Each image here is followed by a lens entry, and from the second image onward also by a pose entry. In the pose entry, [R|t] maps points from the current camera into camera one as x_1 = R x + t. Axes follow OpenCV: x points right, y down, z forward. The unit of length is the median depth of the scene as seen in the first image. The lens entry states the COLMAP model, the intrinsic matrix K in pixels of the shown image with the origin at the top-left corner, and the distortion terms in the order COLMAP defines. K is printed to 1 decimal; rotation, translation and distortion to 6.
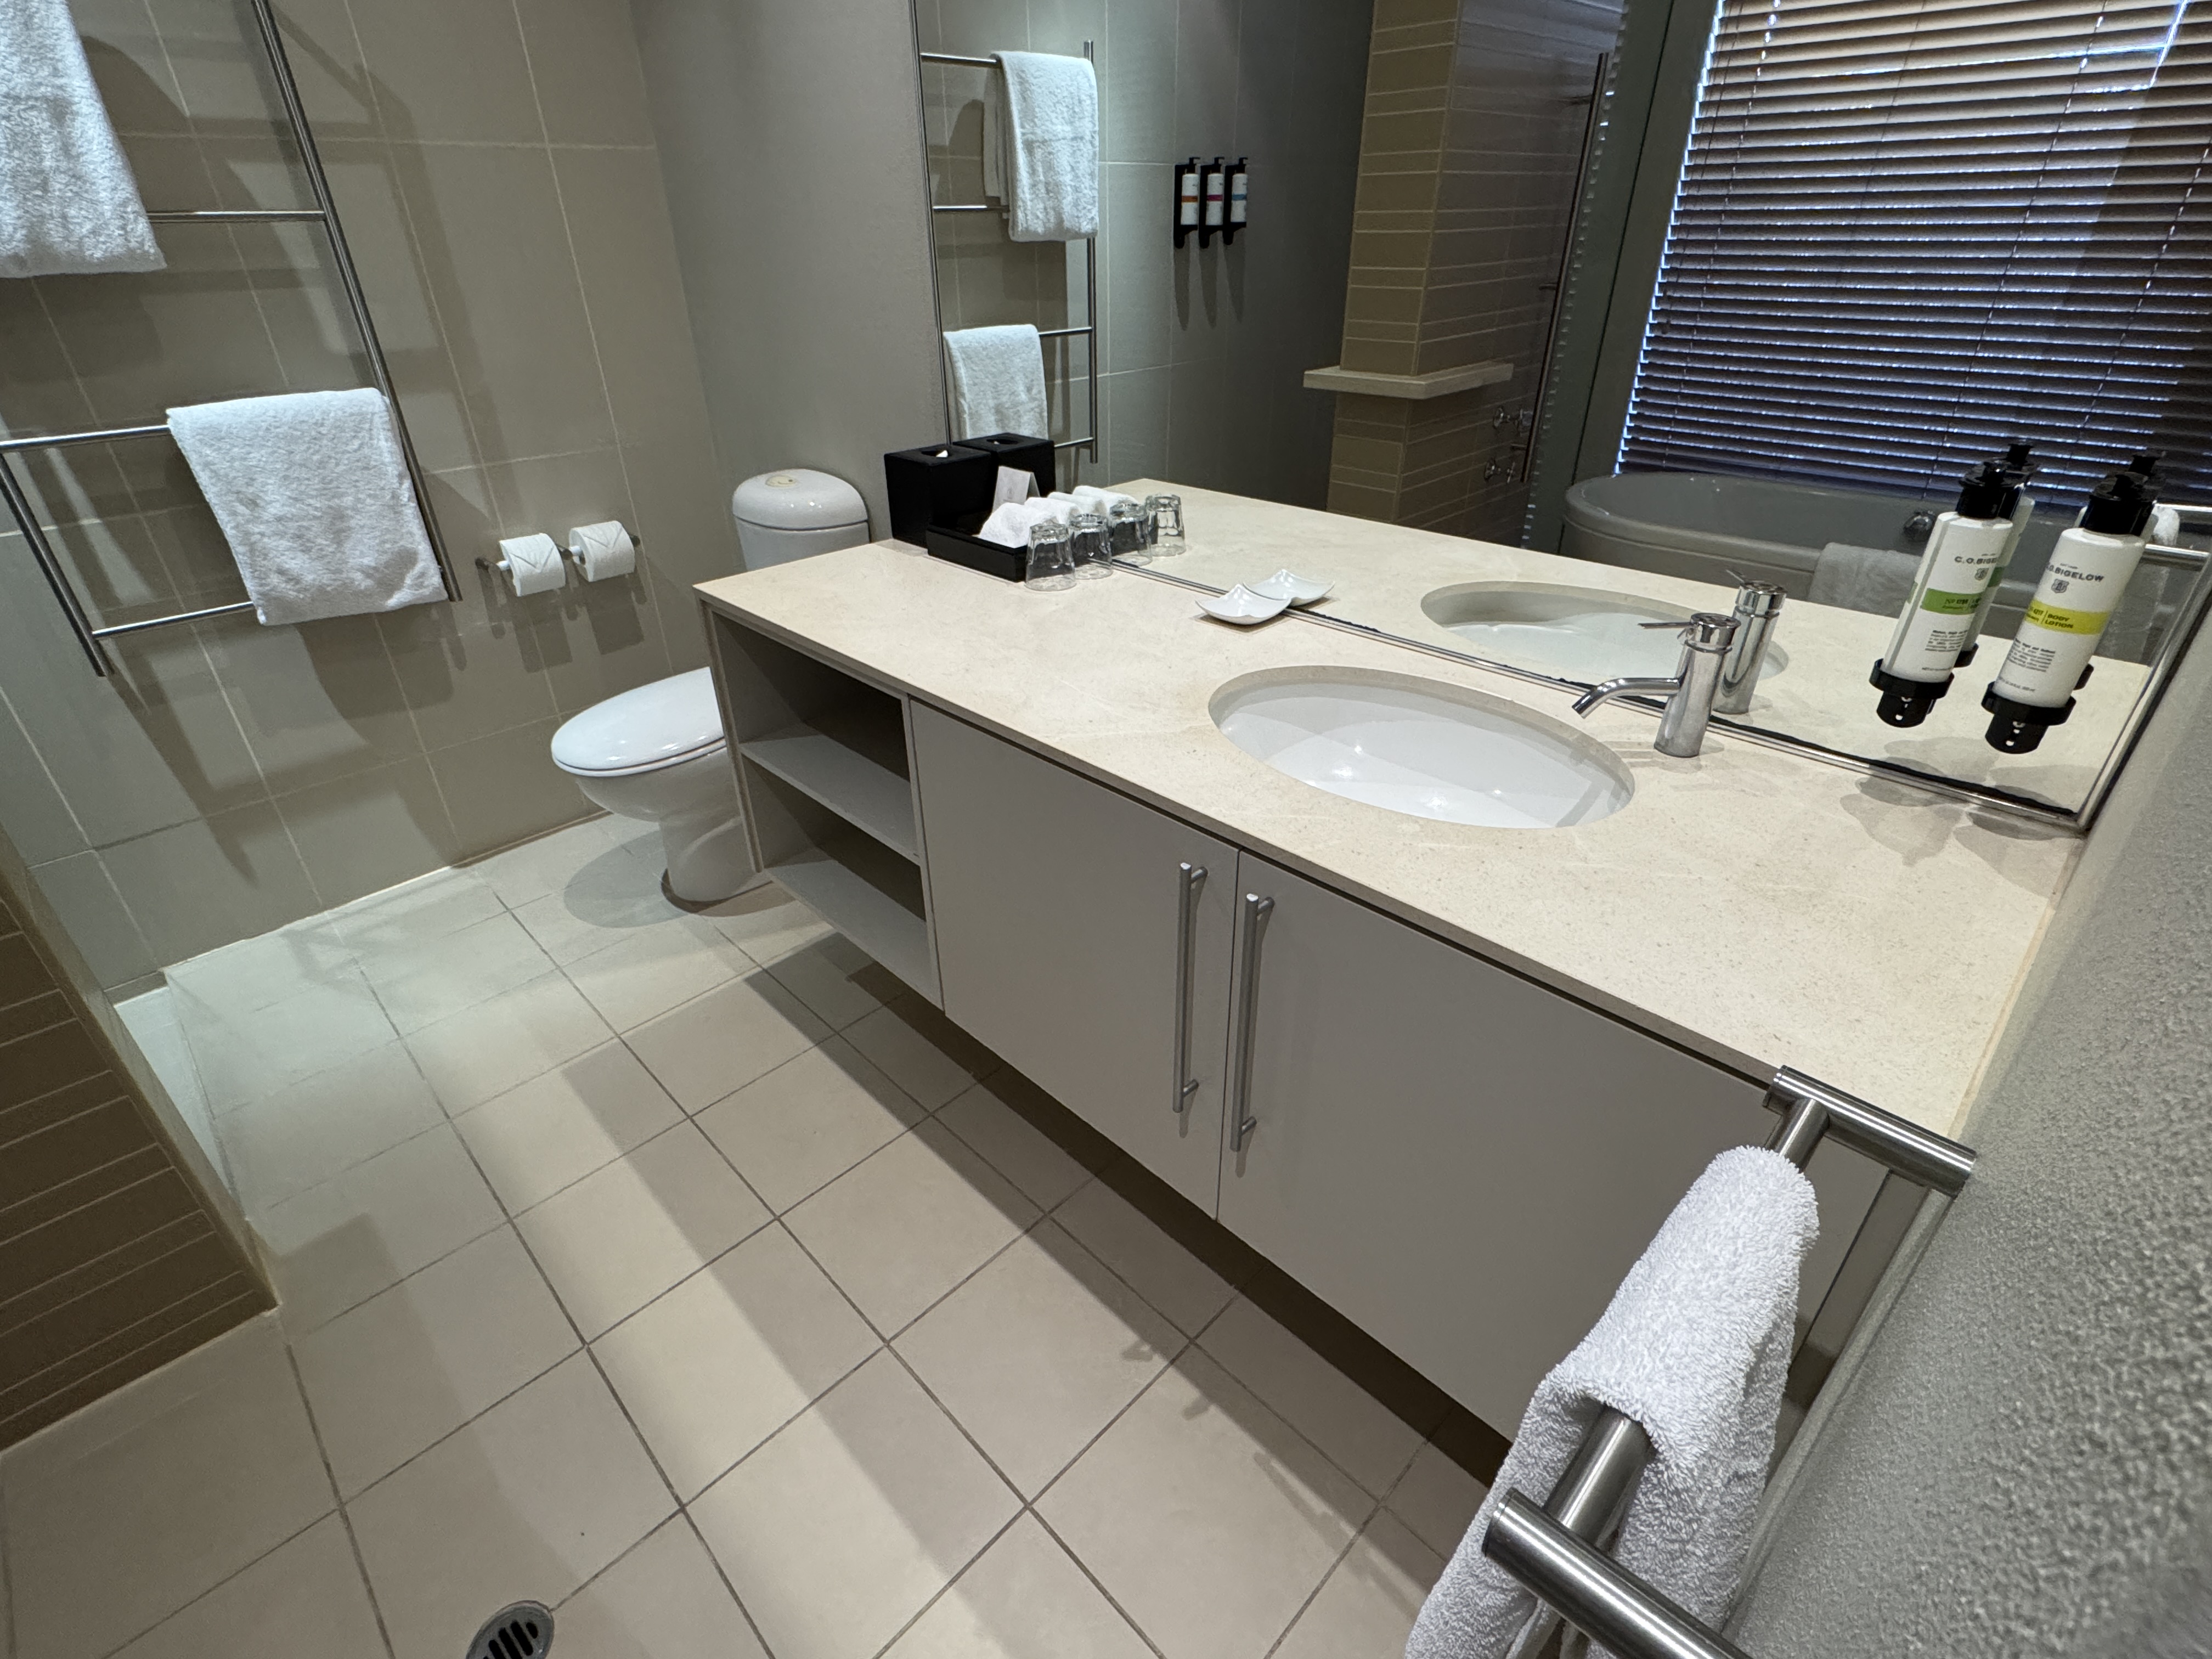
lens RADIAL K [[1047.9, 0, 1106.0], [0, 1047.9, 829.5], [0, 0, 1]] dist [-0.000531, -0.000124]
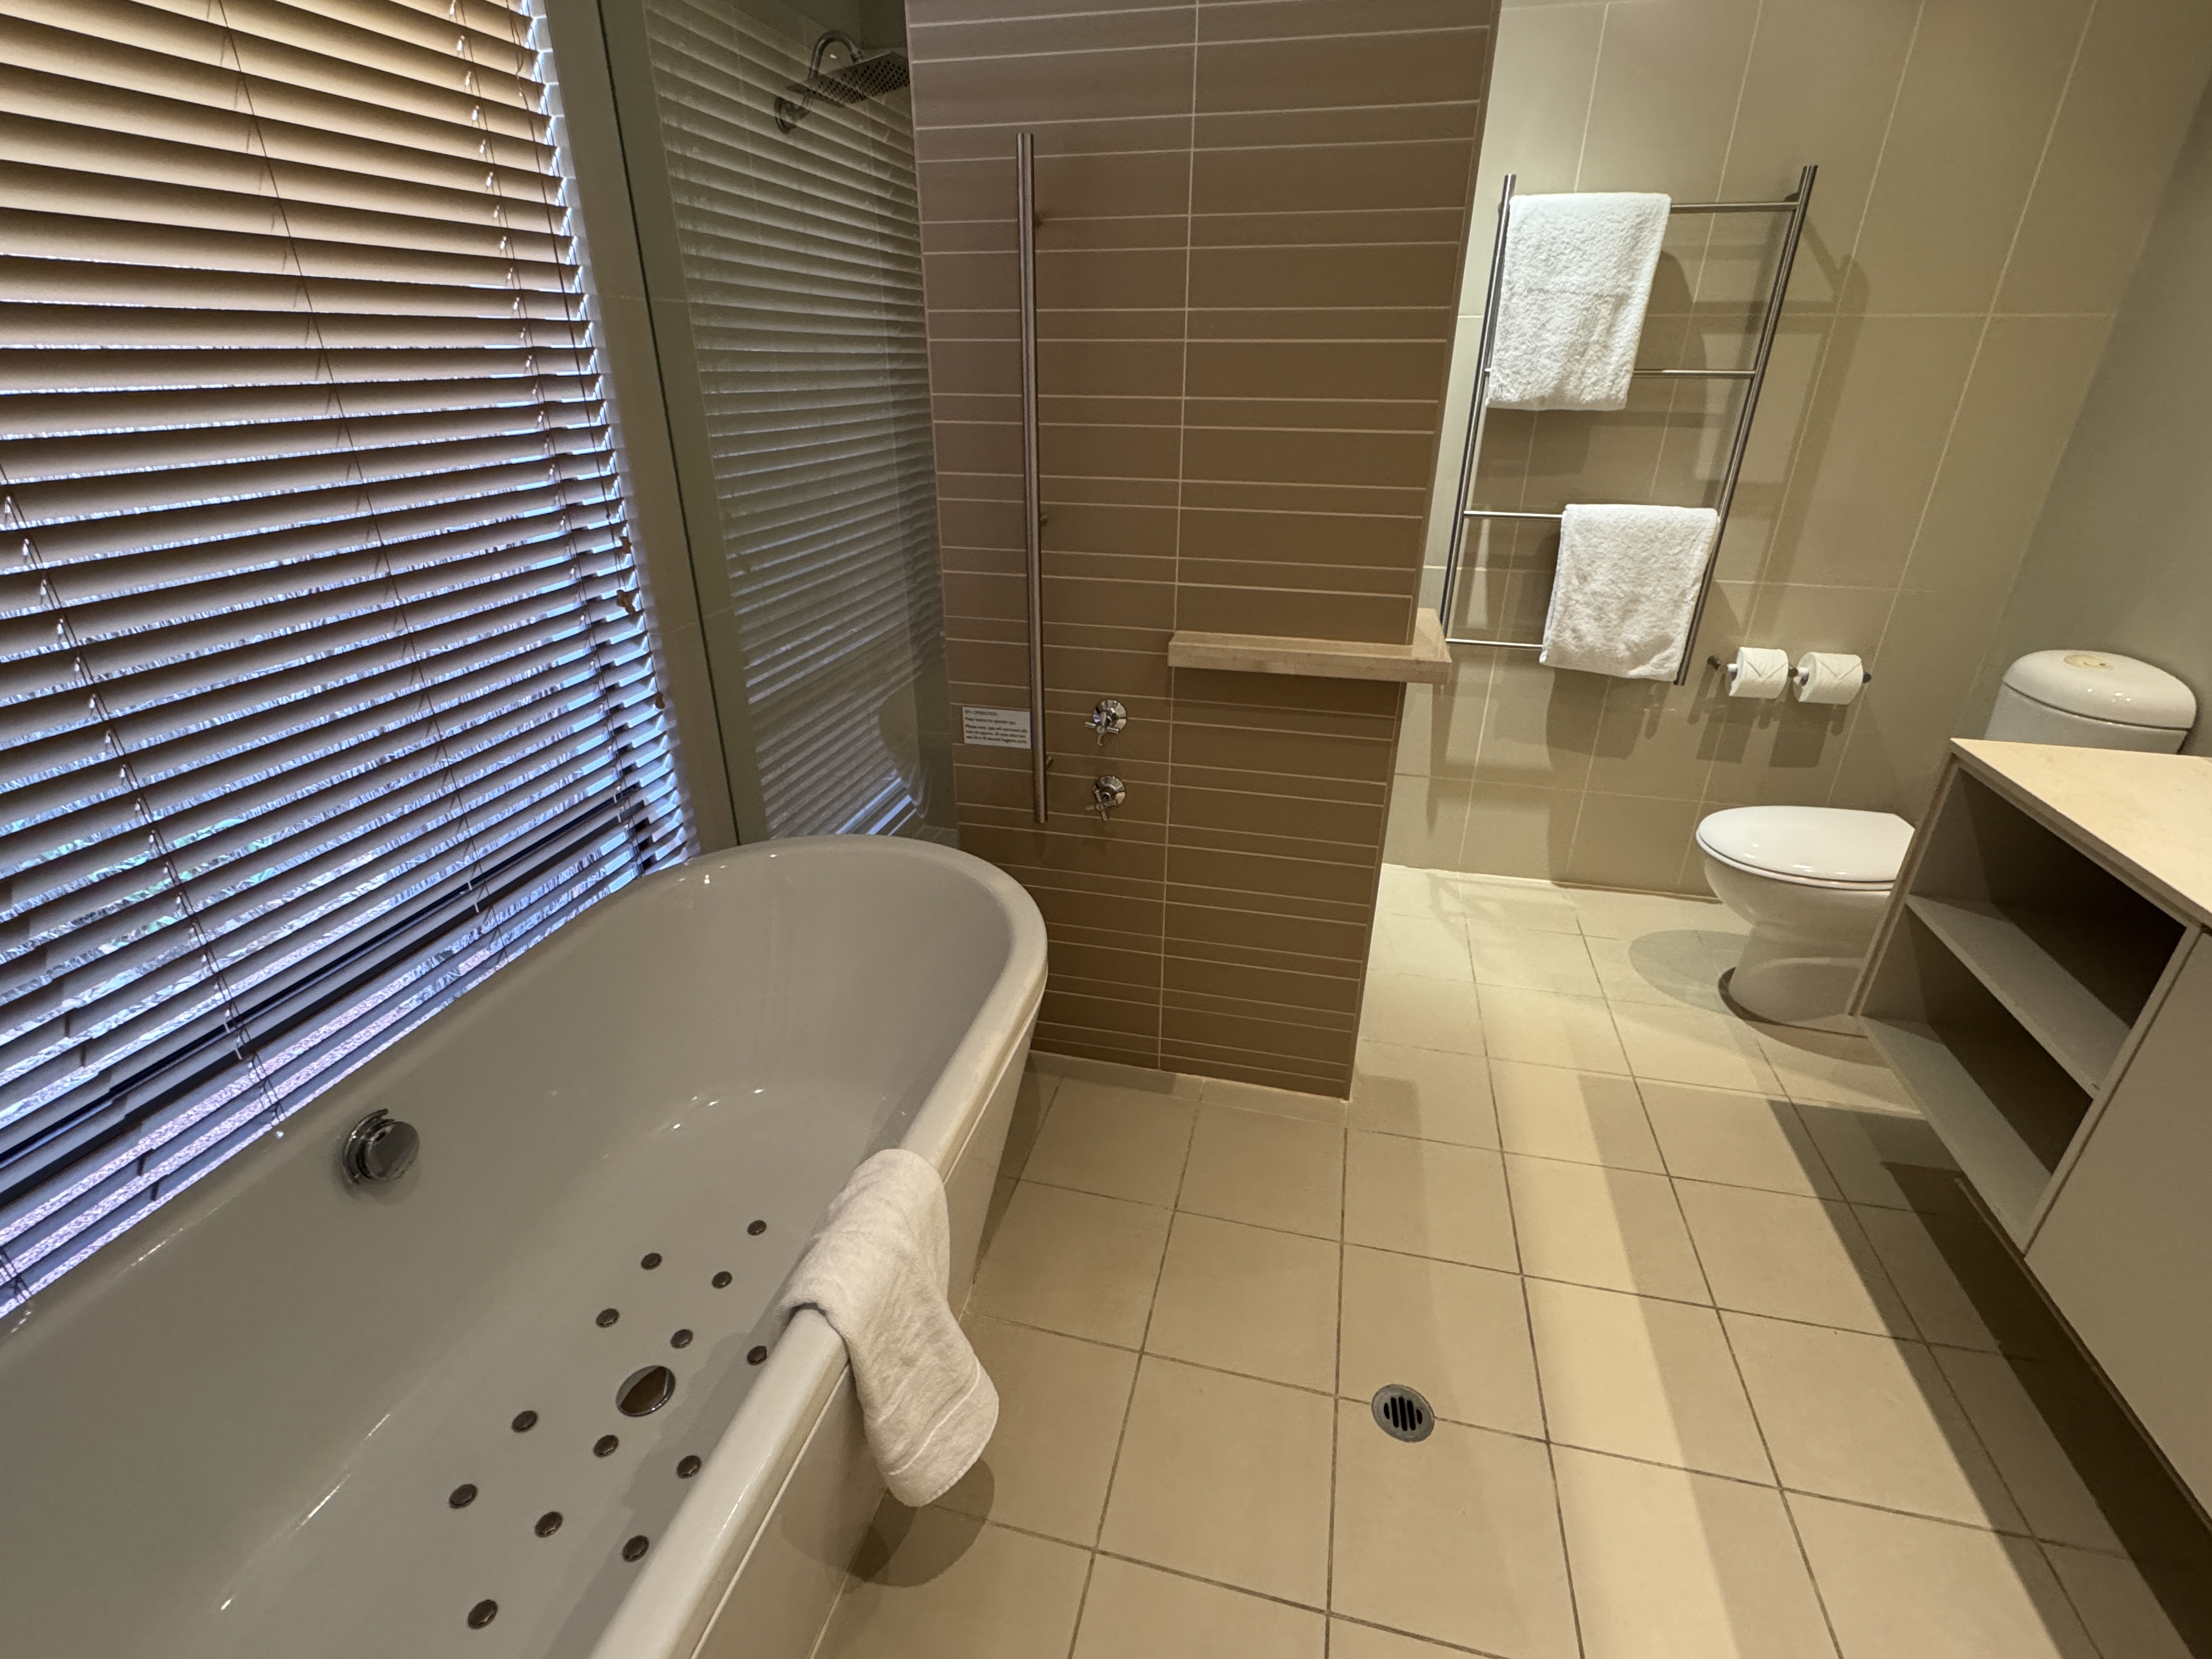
lens RADIAL K [[1007.0, 0, 1106.0], [0, 1007.0, 829.5], [0, 0, 1]] dist [-0.002016, 0.000297]
pose [[0.523577, 0.377780, -0.763642, -0.035495], [-0.438777, 0.887874, 0.138400, 0.056874], [0.730303, 0.262606, 0.630632, -0.154300]]
